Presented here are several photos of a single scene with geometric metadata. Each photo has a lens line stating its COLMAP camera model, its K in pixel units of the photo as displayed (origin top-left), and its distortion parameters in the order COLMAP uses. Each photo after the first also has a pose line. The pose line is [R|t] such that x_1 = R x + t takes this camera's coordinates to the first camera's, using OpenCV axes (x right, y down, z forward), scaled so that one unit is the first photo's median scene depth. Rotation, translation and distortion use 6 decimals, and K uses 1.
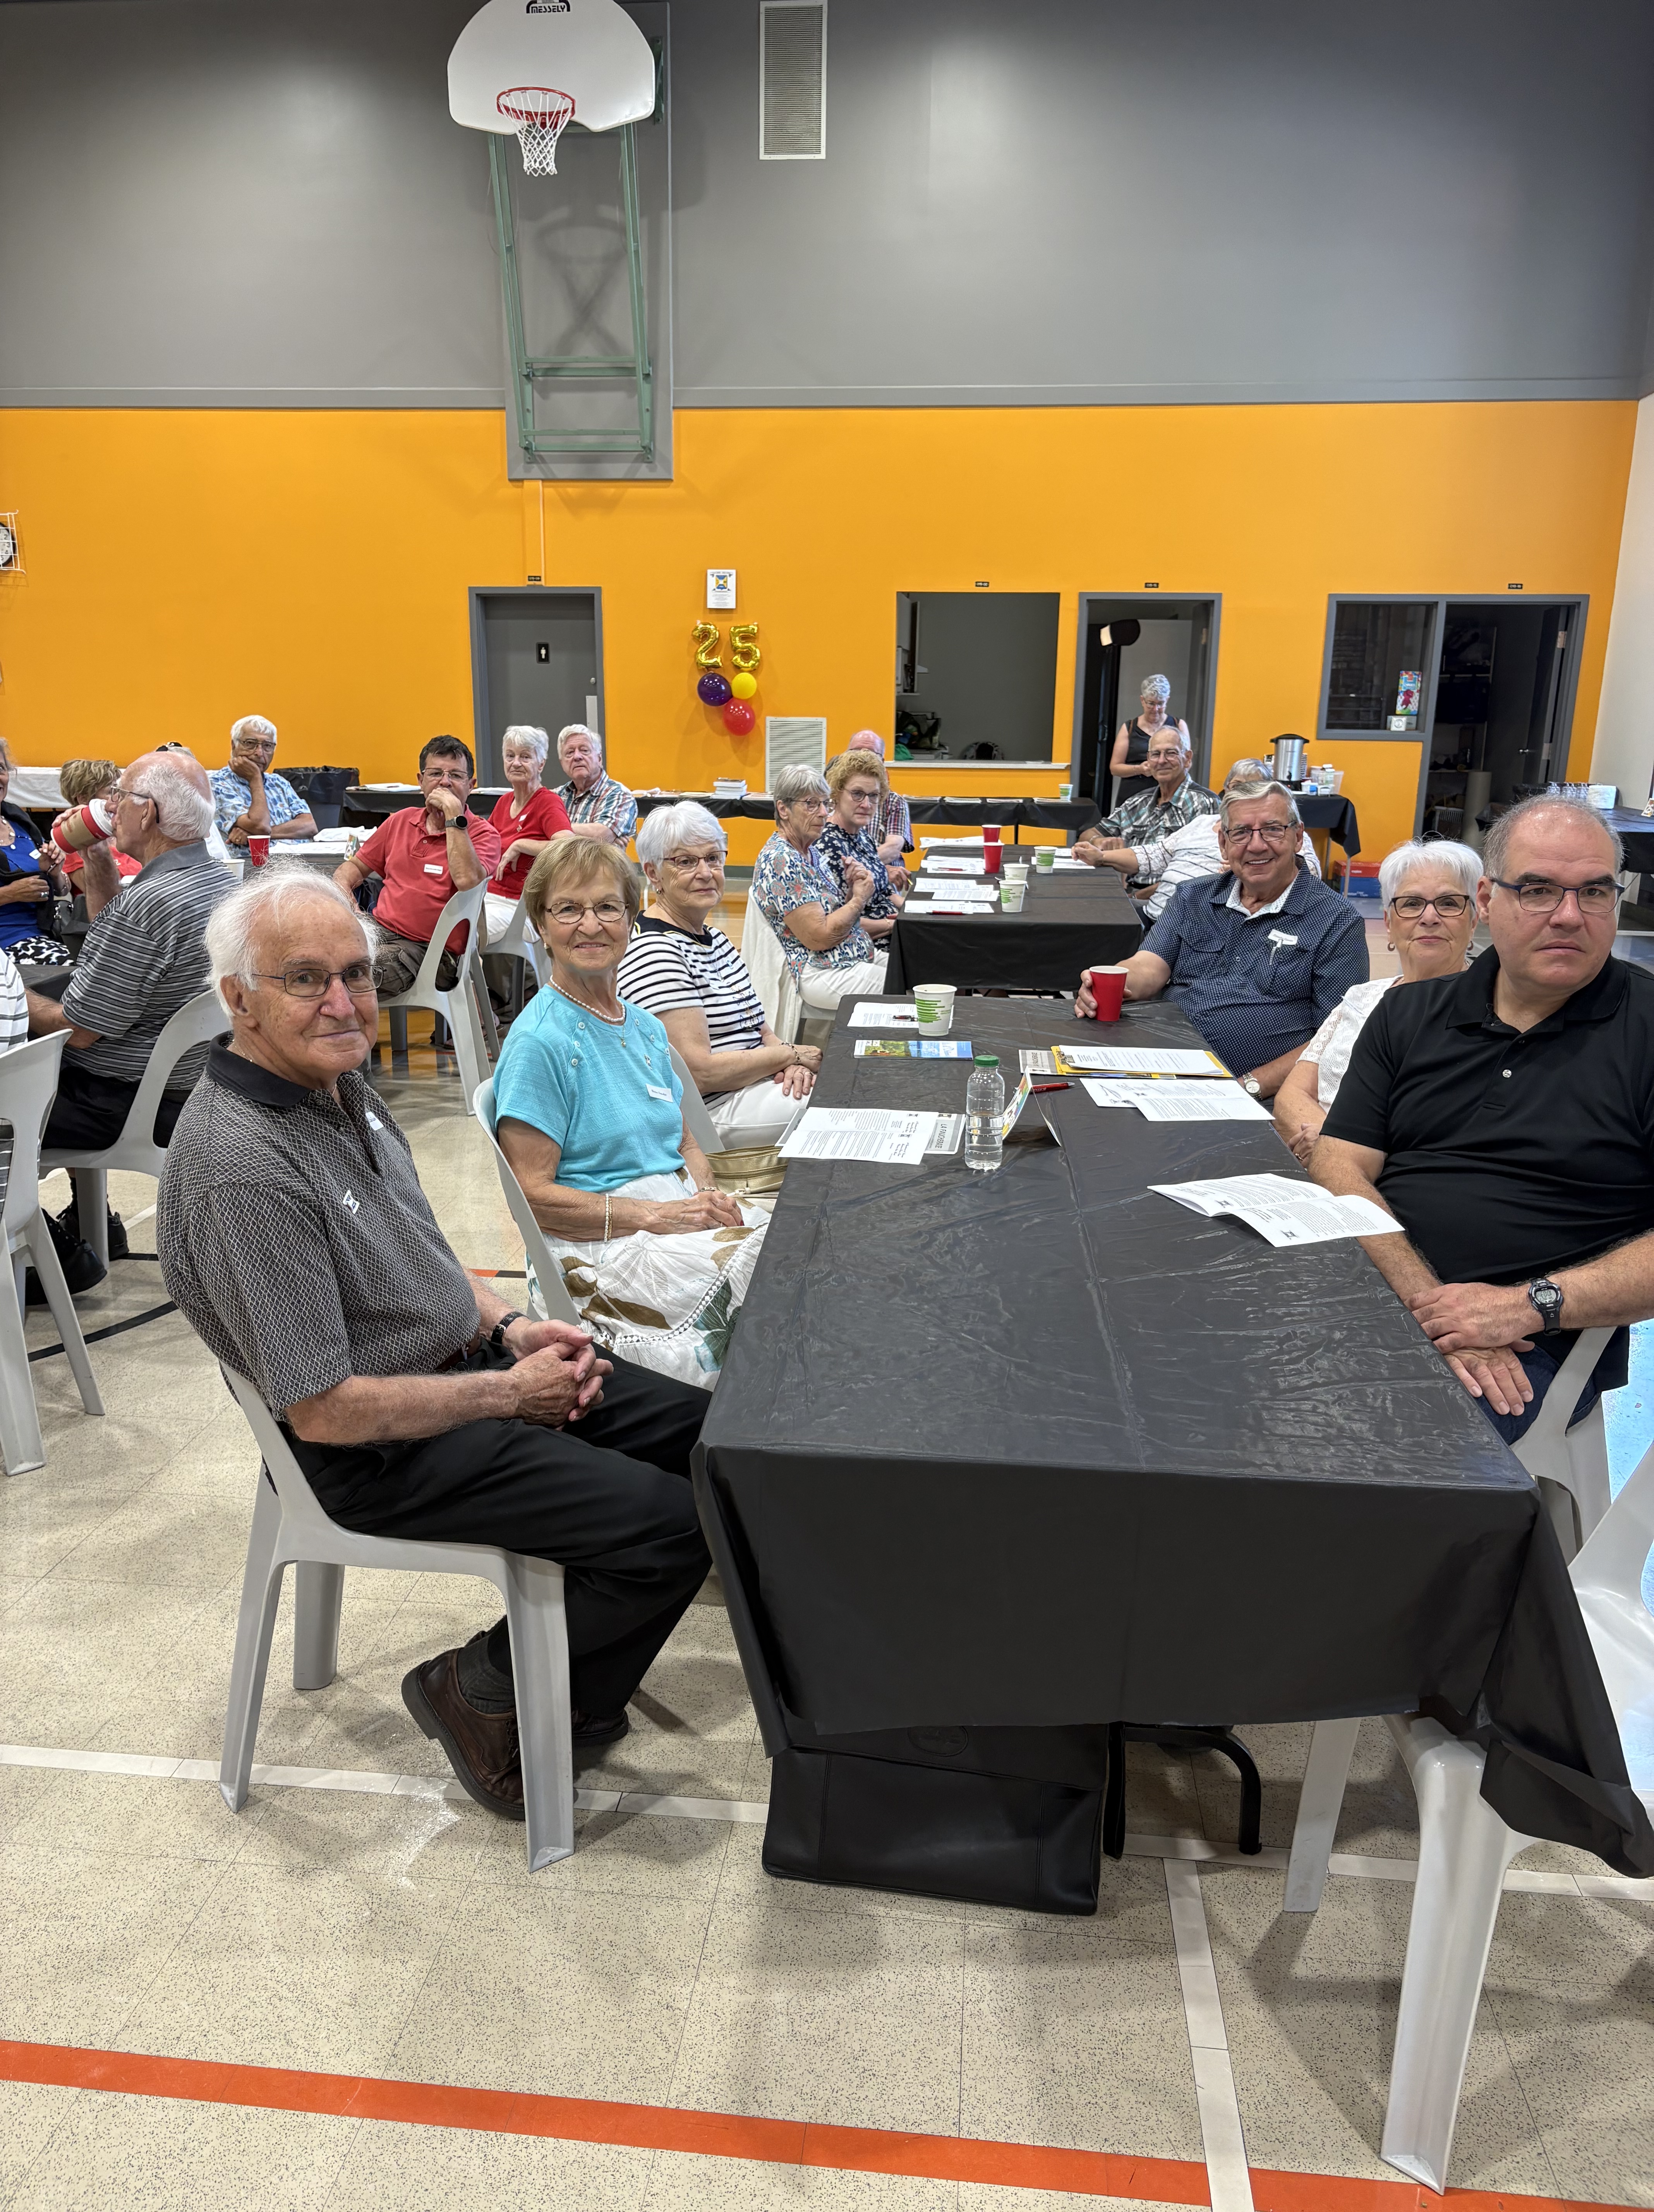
lens RADIAL K [[1675.7, 0, 827.0], [0, 1675.7, 1106.0], [0, 0, 1]] dist [0.027227, -0.002811]
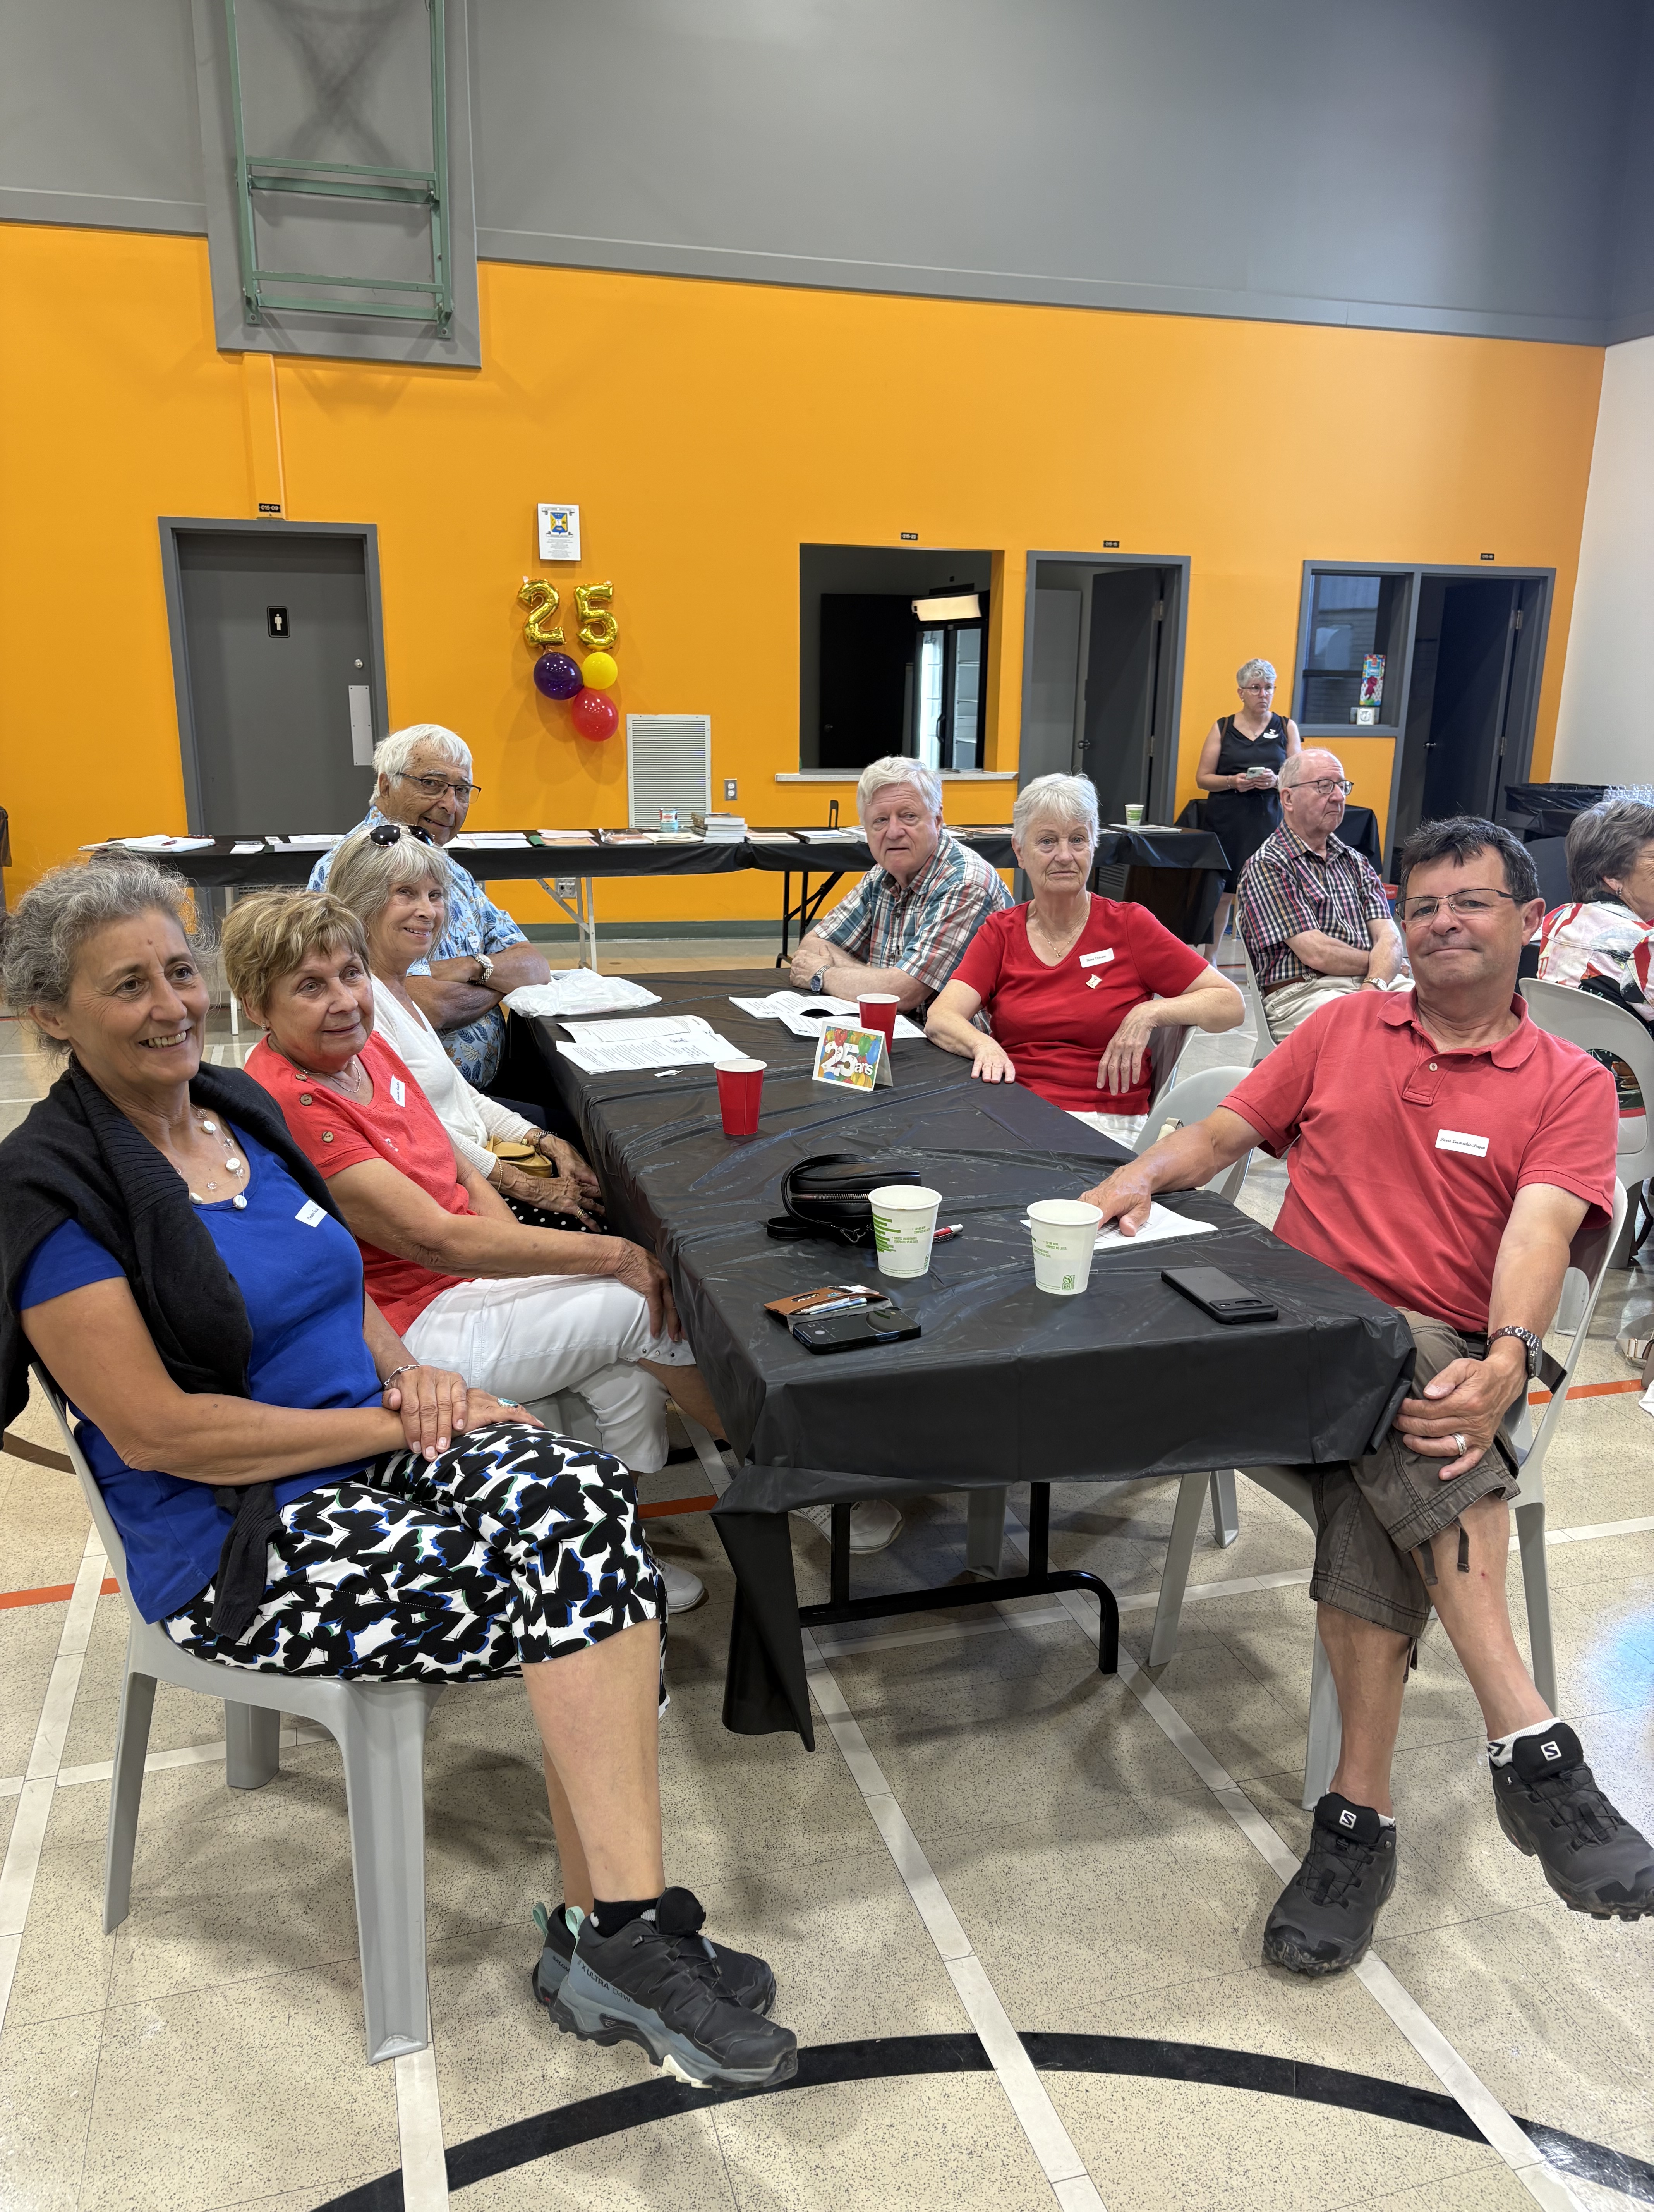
lens RADIAL K [[1645.7, 0, 827.0], [0, 1645.7, 1106.0], [0, 0, 1]] dist [-0.005045, 0.077815]
pose [[0.926522, -0.096261, 0.363718, -0.234438], [0.091626, 0.995341, 0.030021, -0.081507], [-0.364913, 0.005511, 0.931025, 0.326519]]
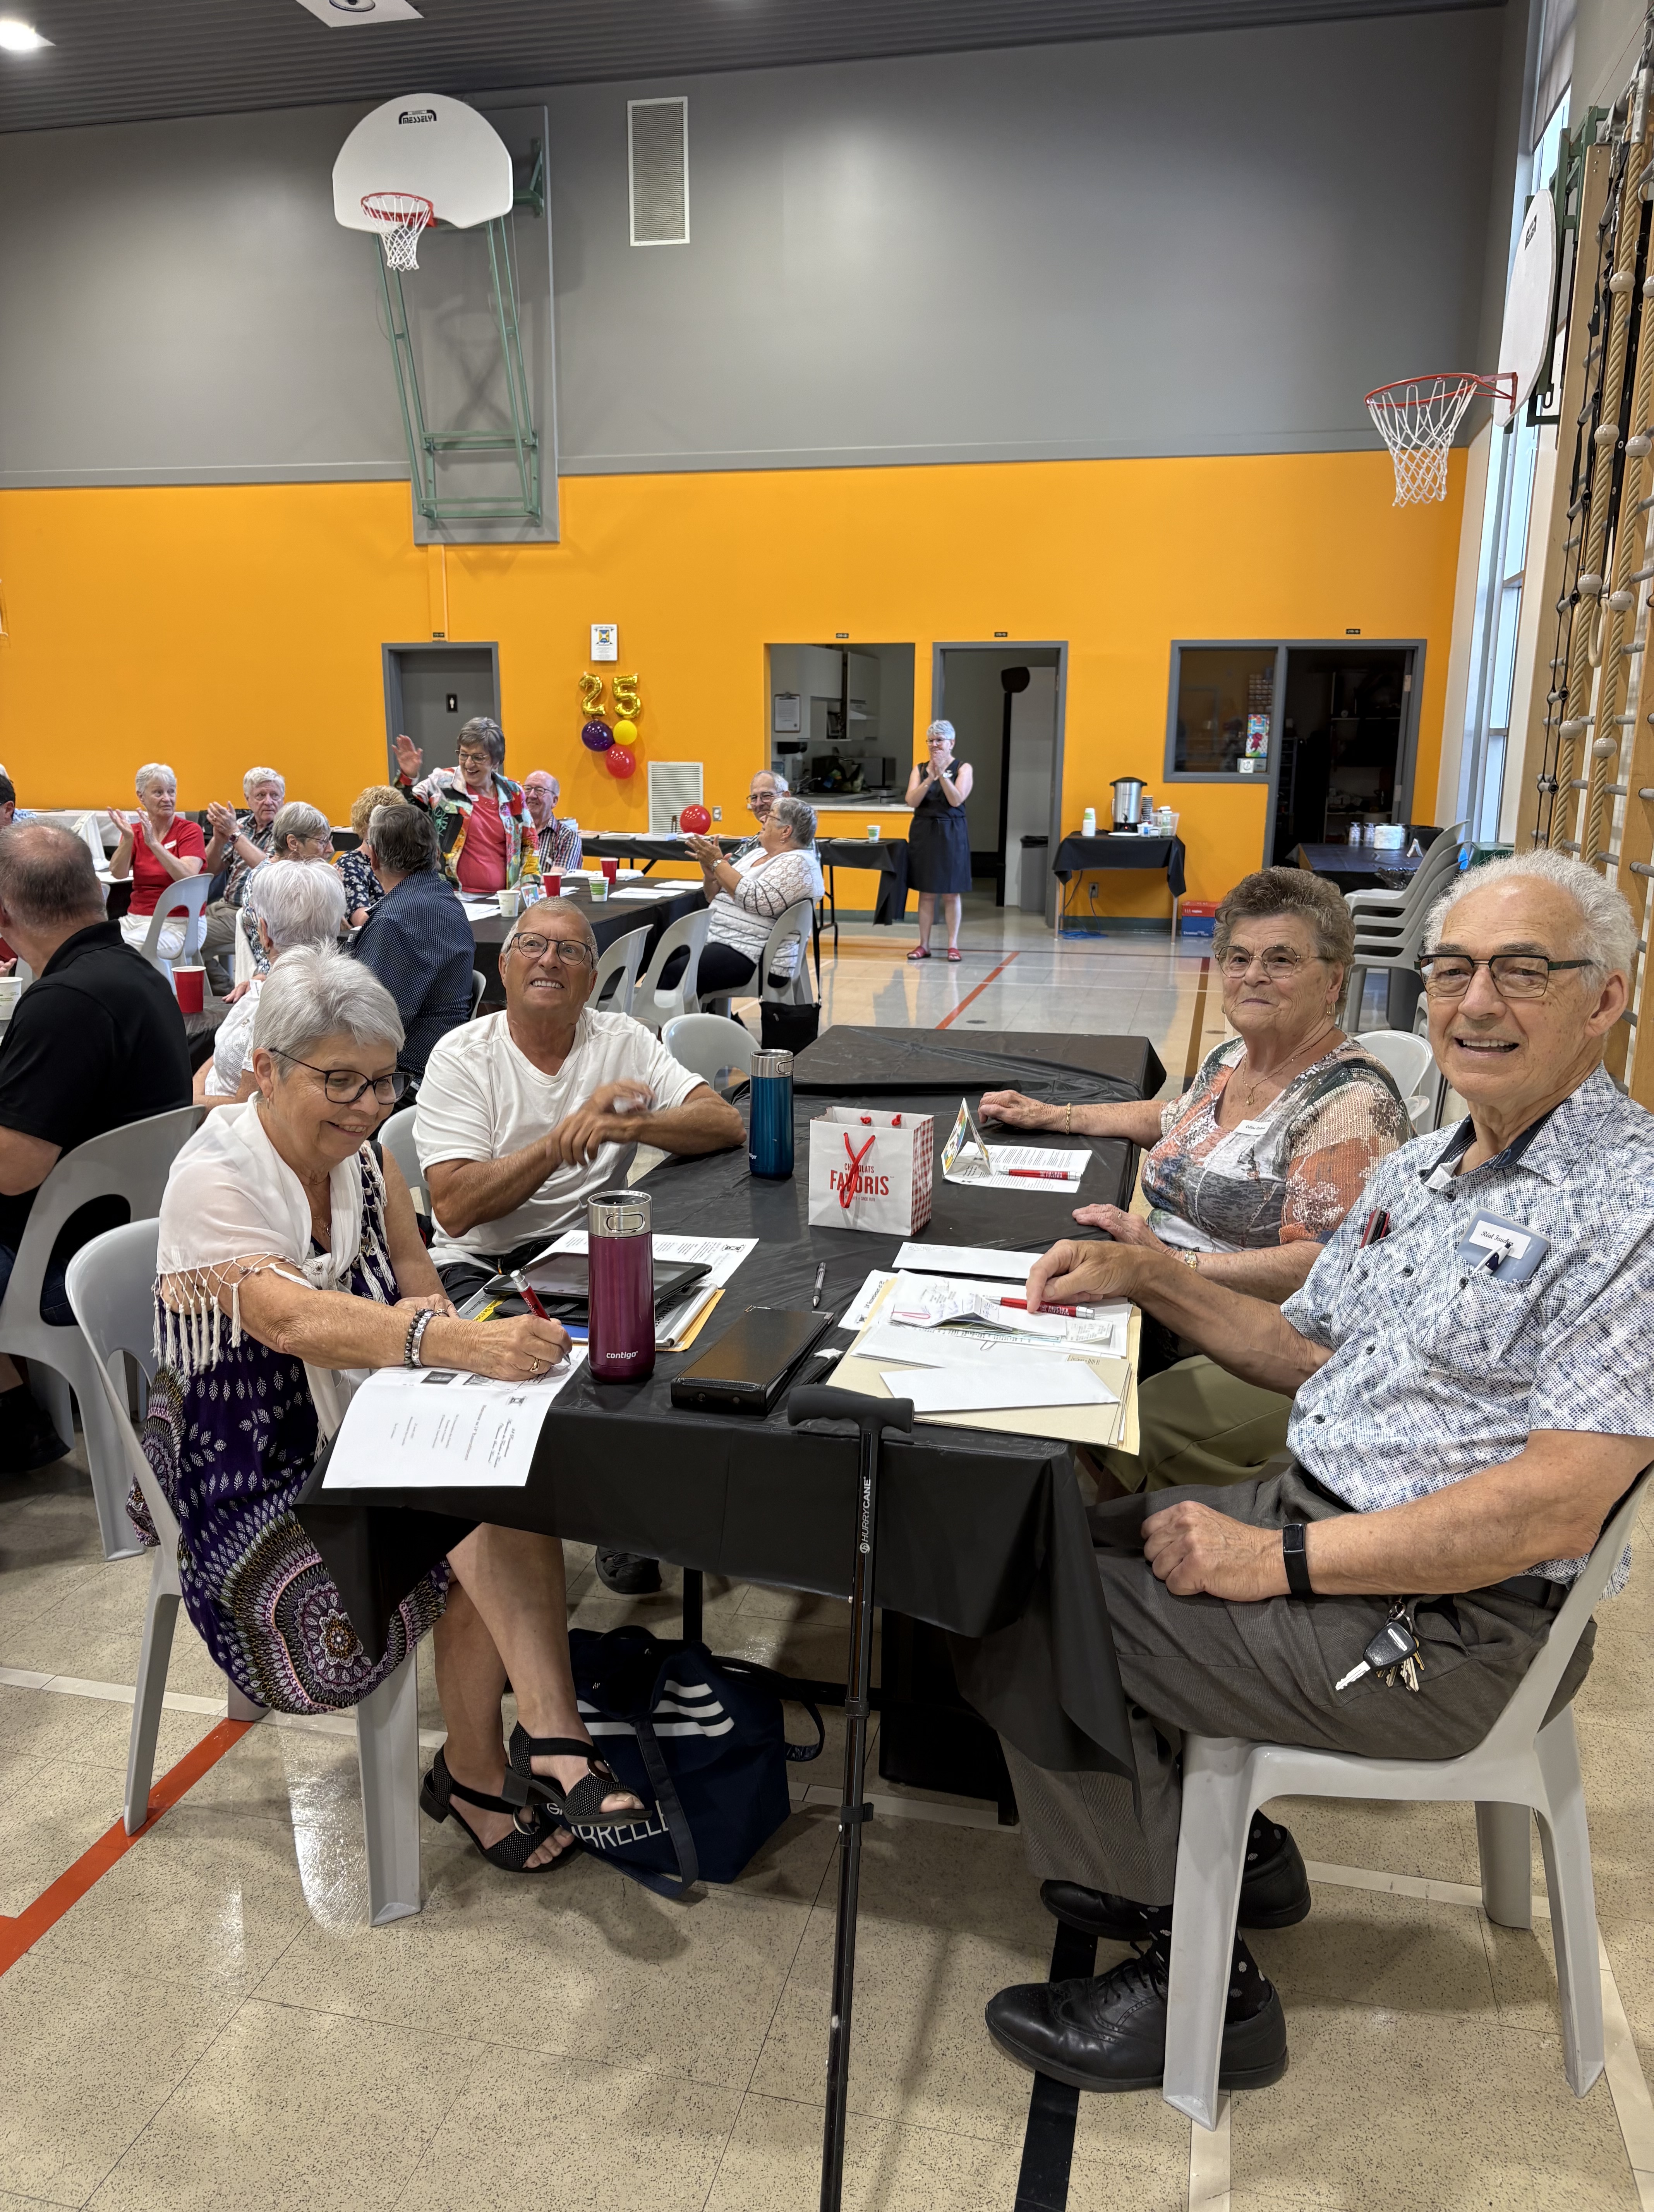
lens RADIAL K [[1675.7, 0, 827.0], [0, 1675.7, 1106.0], [0, 0, 1]] dist [0.027227, -0.002811]
pose [[0.992310, 0.020341, -0.122095, 0.216179], [-0.022622, 0.999594, -0.017329, 0.001903], [0.121693, 0.019958, 0.992367, -0.036211]]
